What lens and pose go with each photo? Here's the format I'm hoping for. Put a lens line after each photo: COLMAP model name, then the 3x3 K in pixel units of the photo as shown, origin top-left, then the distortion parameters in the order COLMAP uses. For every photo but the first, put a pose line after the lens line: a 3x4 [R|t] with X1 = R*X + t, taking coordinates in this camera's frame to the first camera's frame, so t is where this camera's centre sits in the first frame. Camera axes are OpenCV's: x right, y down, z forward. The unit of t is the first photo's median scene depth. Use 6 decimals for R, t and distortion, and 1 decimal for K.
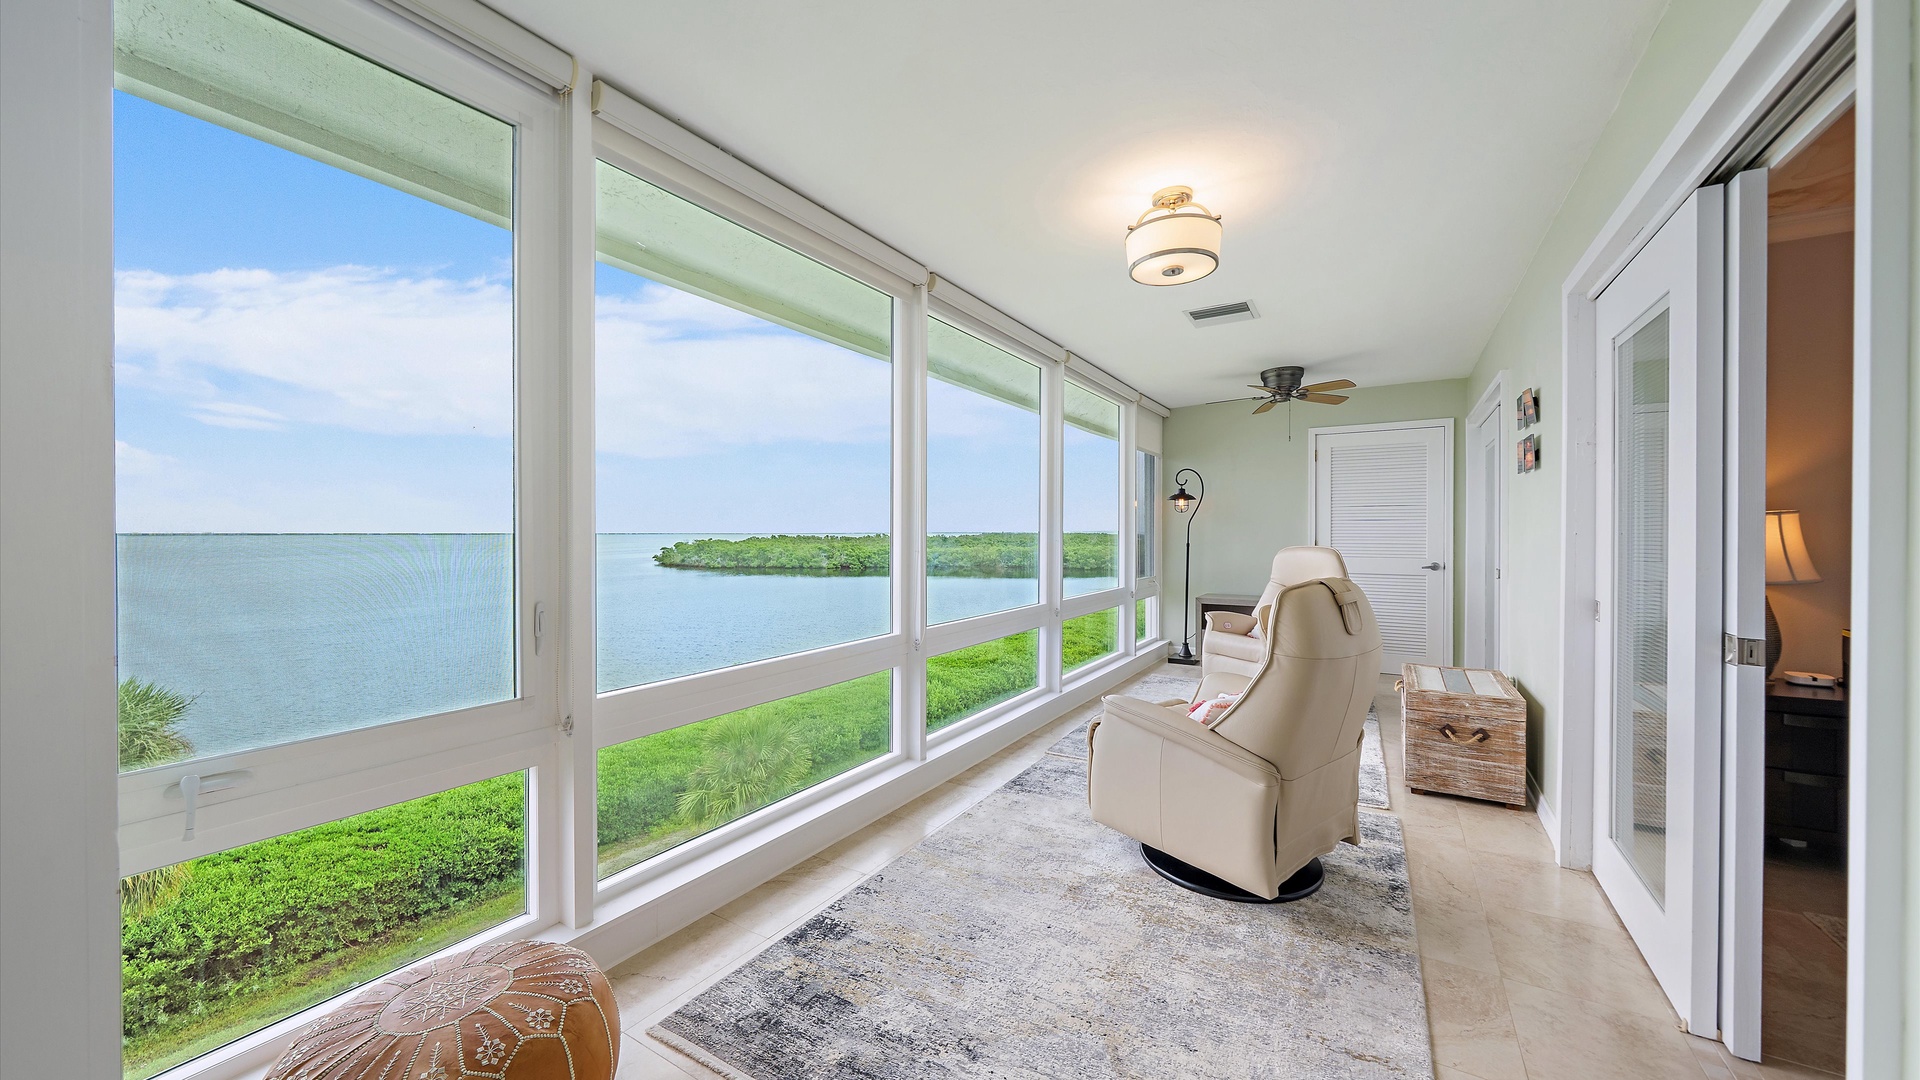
lens RADIAL K [[694.7, 0, 965.0], [0, 694.7, 534.9], [0, 0, 1]] dist [-0.004438, 0.000312]
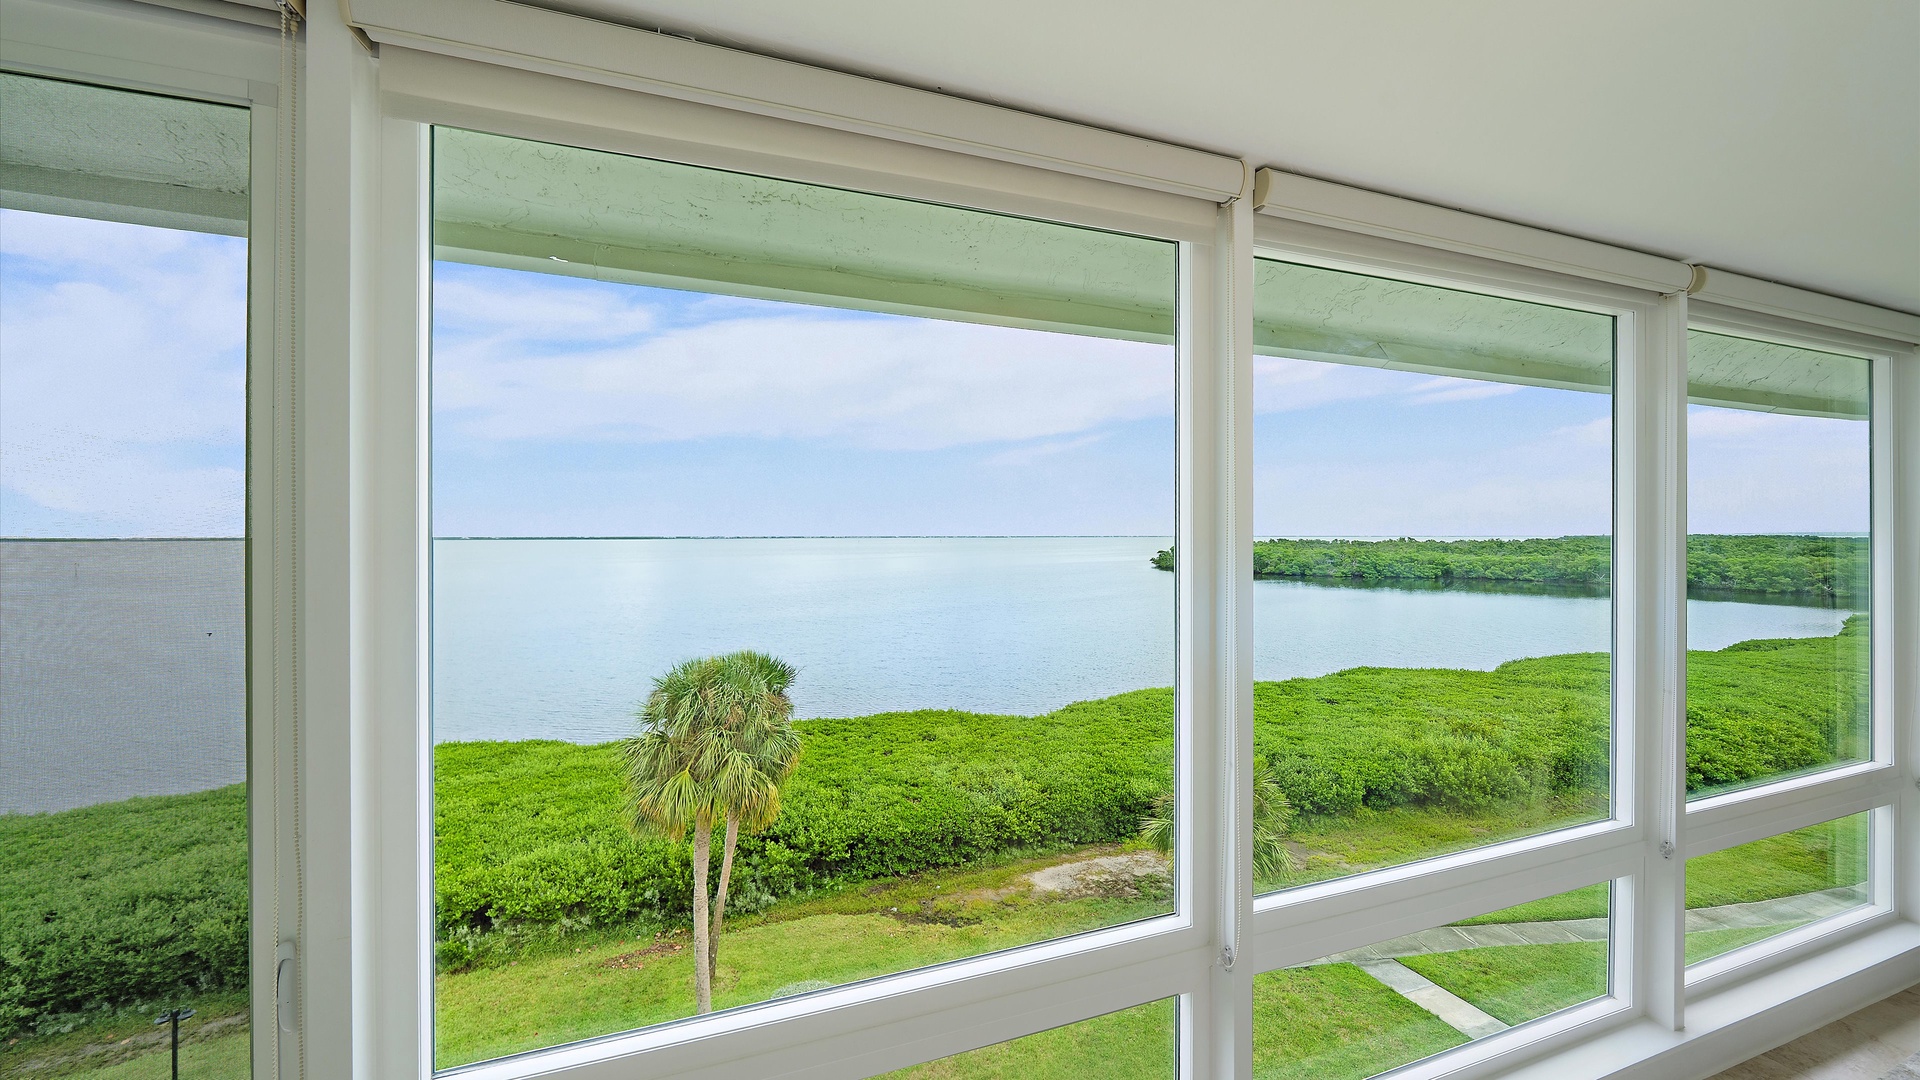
lens RADIAL K [[694.7, 0, 965.0], [0, 694.7, 534.9], [0, 0, 1]] dist [-0.004438, 0.000312]
pose [[0.770934, -0.000966, -0.636914, 0.018092], [-0.000373, 0.999998, -0.001968, -0.025673], [0.636915, 0.001755, 0.770932, 0.100888]]
